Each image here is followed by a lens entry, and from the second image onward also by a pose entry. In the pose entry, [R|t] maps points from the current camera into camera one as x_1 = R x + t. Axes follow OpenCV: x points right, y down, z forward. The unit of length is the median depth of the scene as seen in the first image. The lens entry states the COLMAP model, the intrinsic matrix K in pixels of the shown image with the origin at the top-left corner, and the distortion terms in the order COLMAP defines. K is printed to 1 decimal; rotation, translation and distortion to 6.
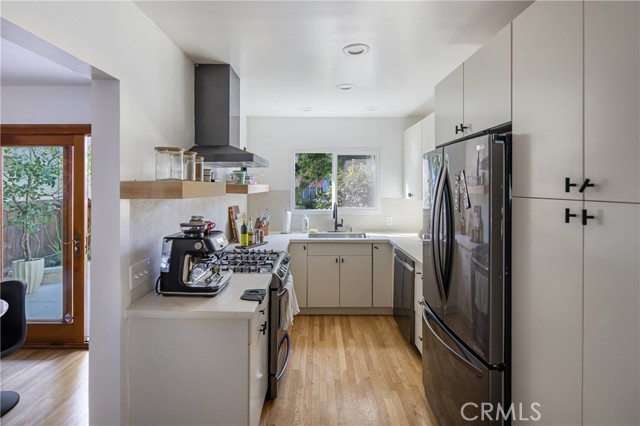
lens RADIAL K [[315.3, 0, 317.5], [0, 315.3, 191.8], [0, 0, 1]] dist [0.005441, -0.002302]
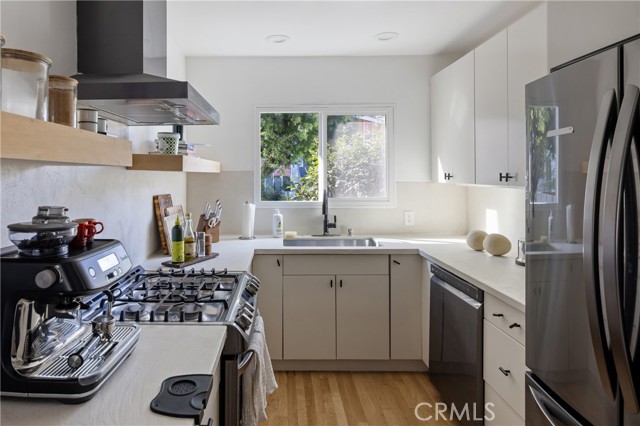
lens RADIAL K [[396.3, 0, 276.1], [0, 396.3, 181.4], [0, 0, 1]] dist [-0.007774, -0.000114]
pose [[0.999892, -0.004026, -0.014140, -0.040325], [0.003987, 0.999988, -0.002747, 0.026460], [0.014151, 0.002690, 0.999896, 0.273970]]
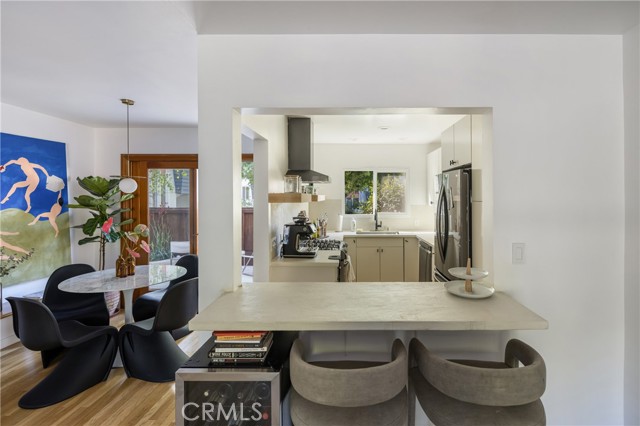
lens RADIAL K [[315.3, 0, 351.7], [0, 315.3, 198.6], [0, 0, 1]] dist [0.005441, -0.002302]
pose [[0.999998, -0.001813, 0.000135, -0.061214], [0.001814, 0.999923, -0.012238, 0.010750], [-0.000113, 0.012238, 0.999925, -0.441816]]
